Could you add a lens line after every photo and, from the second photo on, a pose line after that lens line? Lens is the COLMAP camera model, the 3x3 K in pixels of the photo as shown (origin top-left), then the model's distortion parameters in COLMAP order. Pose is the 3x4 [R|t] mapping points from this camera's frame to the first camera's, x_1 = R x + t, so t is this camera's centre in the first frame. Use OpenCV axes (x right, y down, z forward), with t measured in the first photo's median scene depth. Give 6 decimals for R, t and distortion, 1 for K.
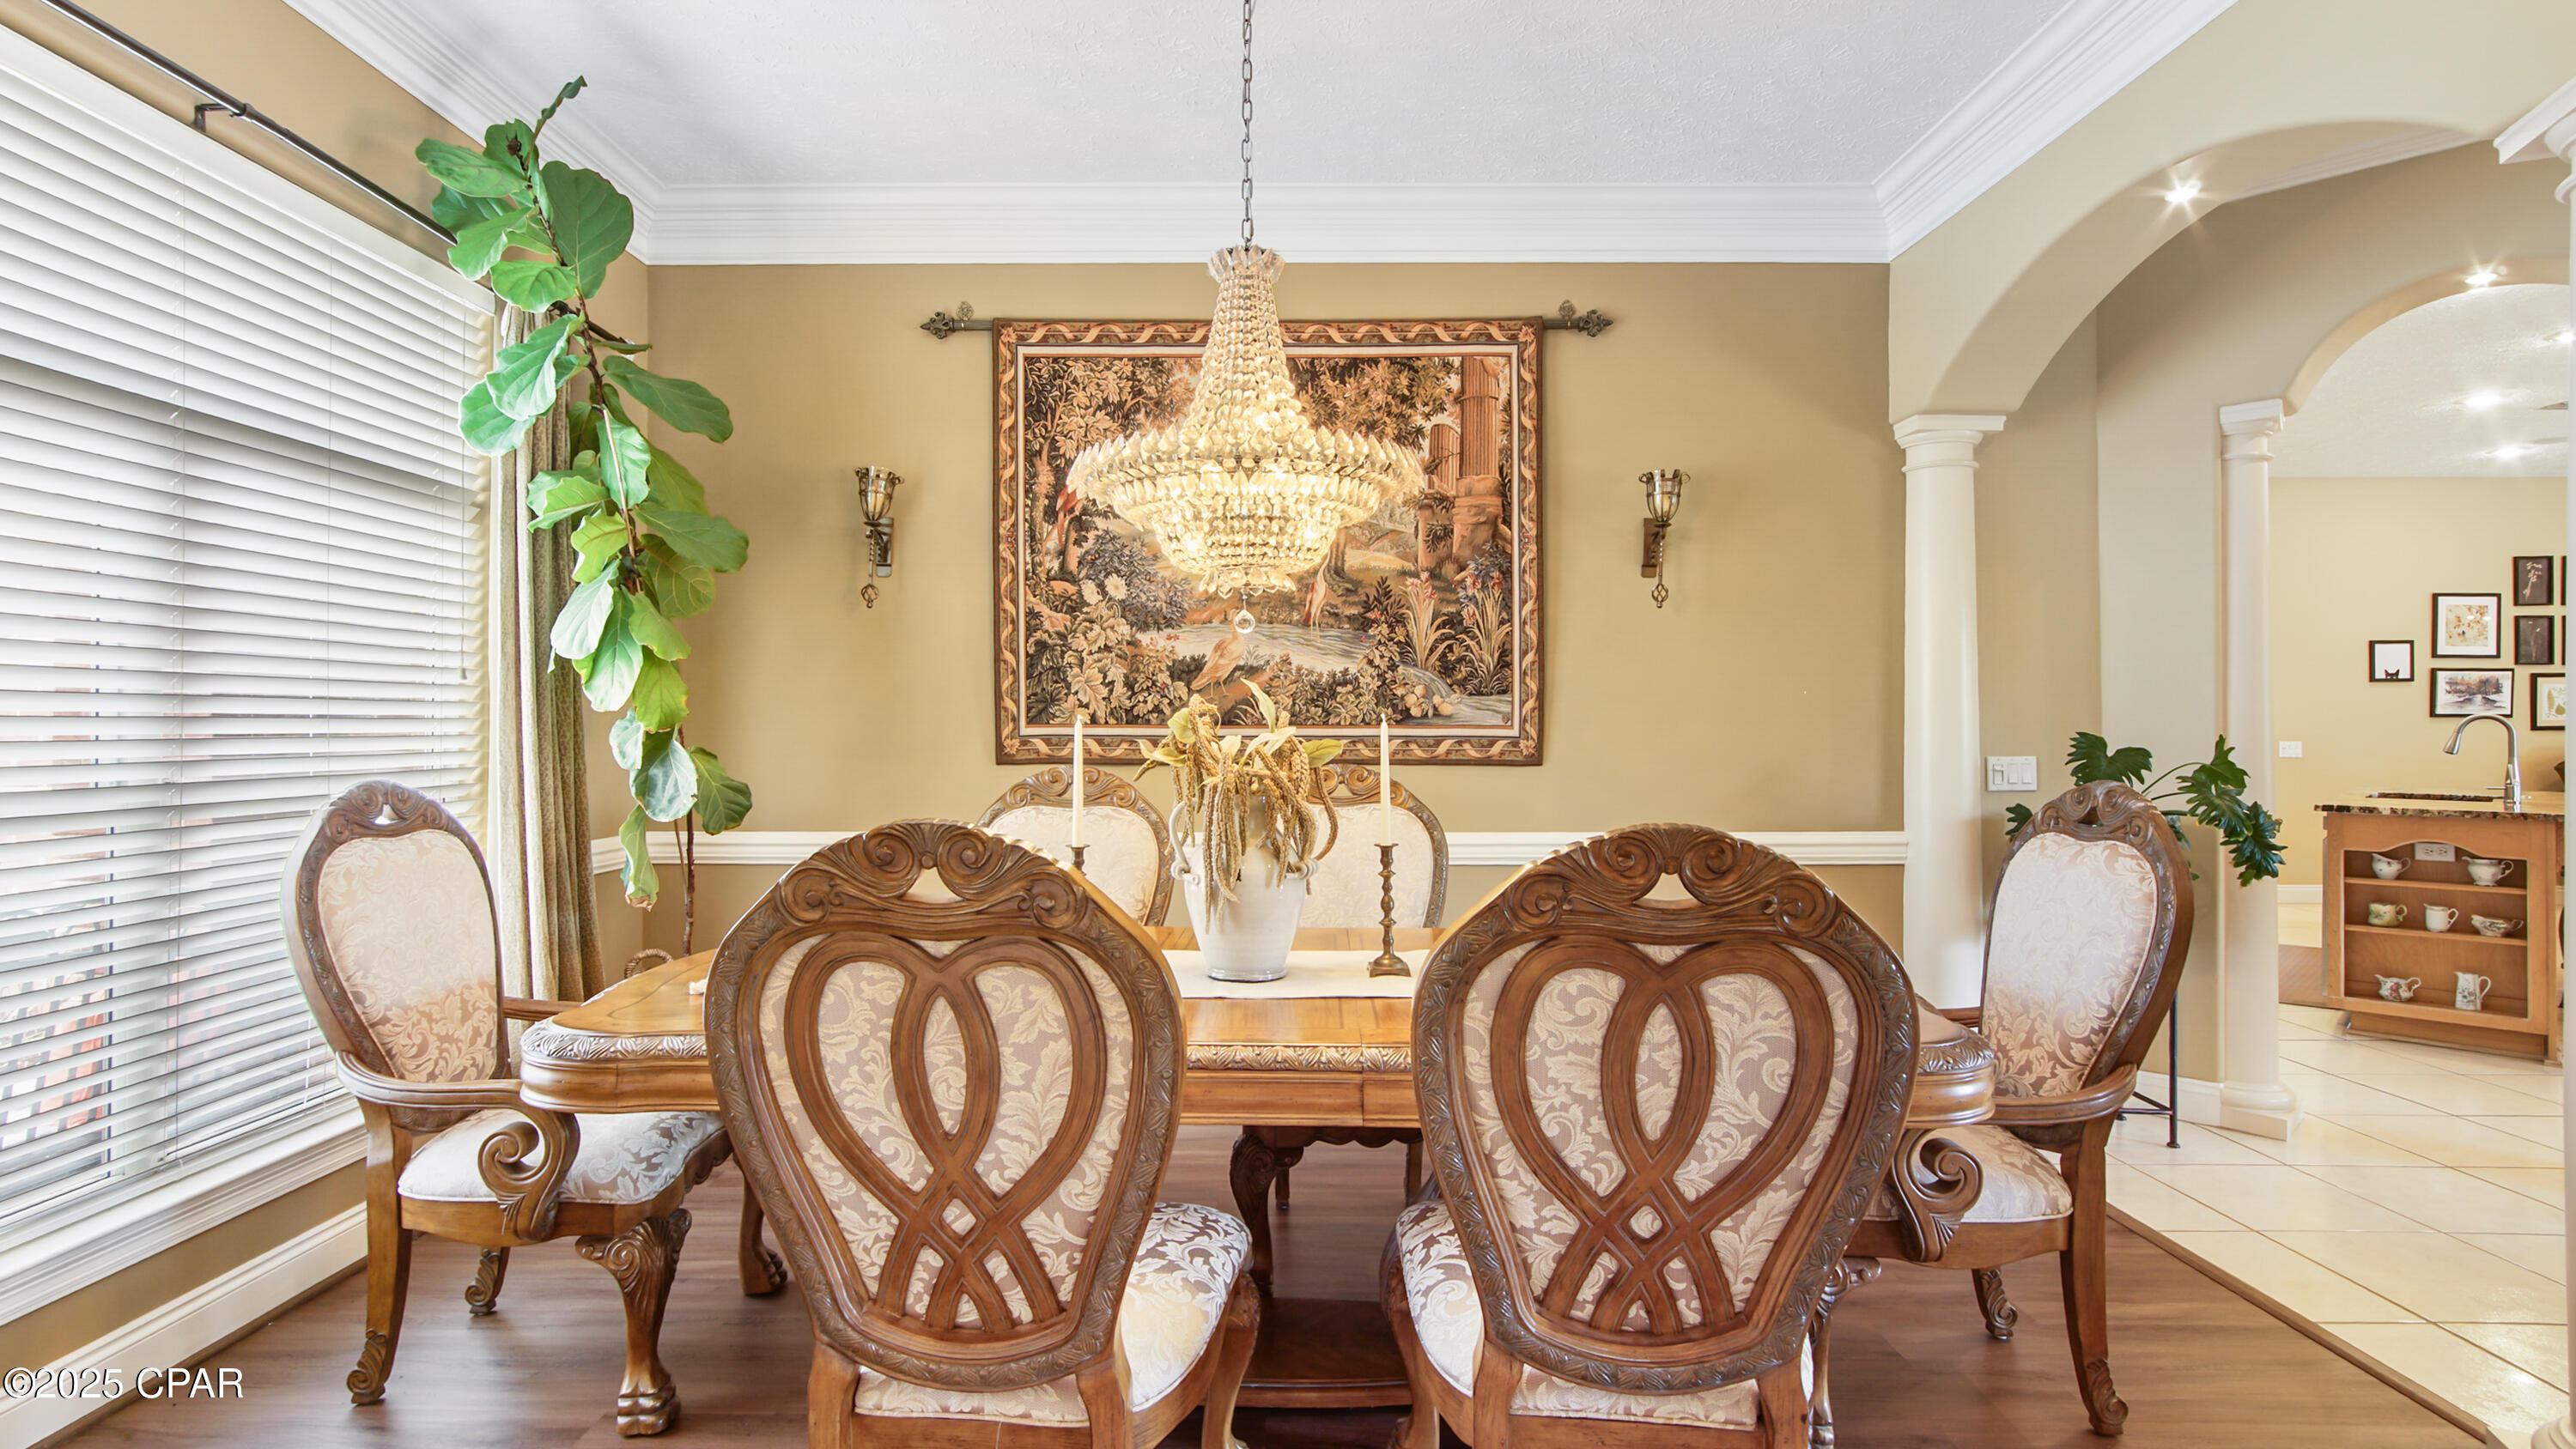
lens RADIAL K [[1250.2, 0, 1281.7], [0, 1250.2, 714.0], [0, 0, 1]] dist [-0.015184, 0.013192]
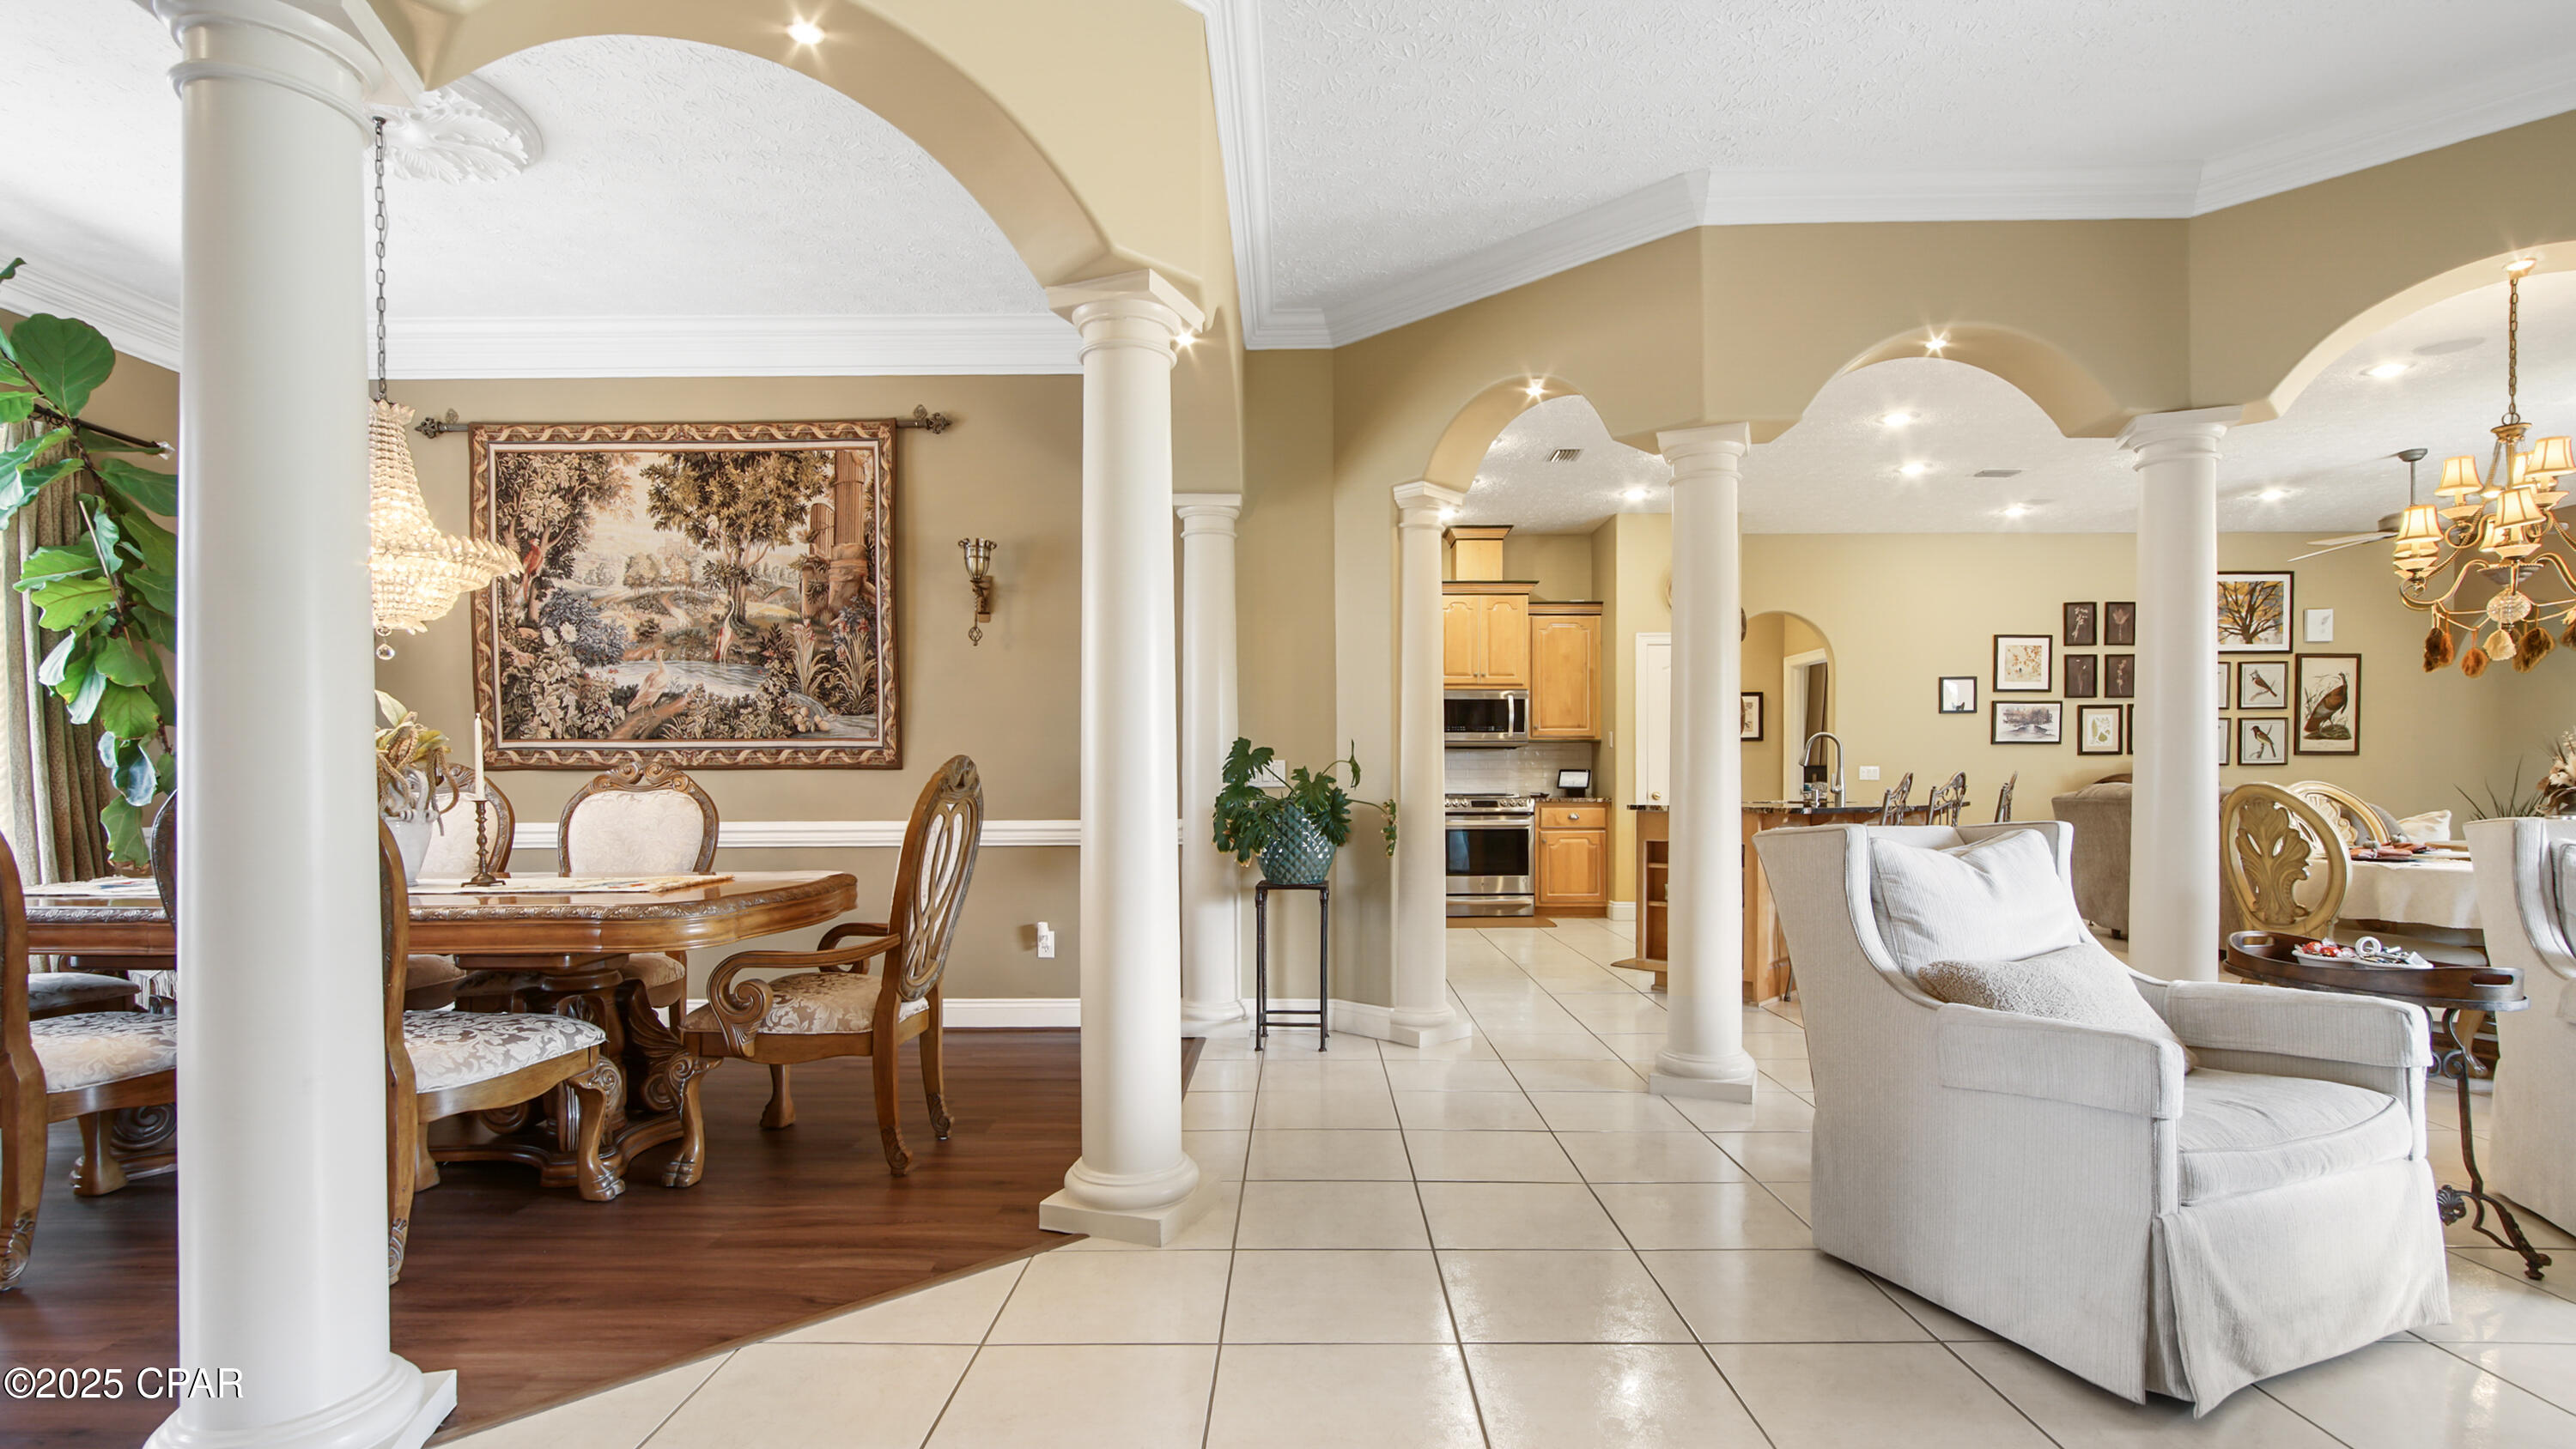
lens RADIAL K [[1215.5, 0, 1290.9], [0, 1215.5, 793.1], [0, 0, 1]] dist [0.000529, -0.001121]
pose [[0.999983, -0.005227, -0.002722, 0.613723], [0.005290, 0.999705, 0.023689, 0.038116], [0.002597, -0.023703, 0.999716, -0.252880]]
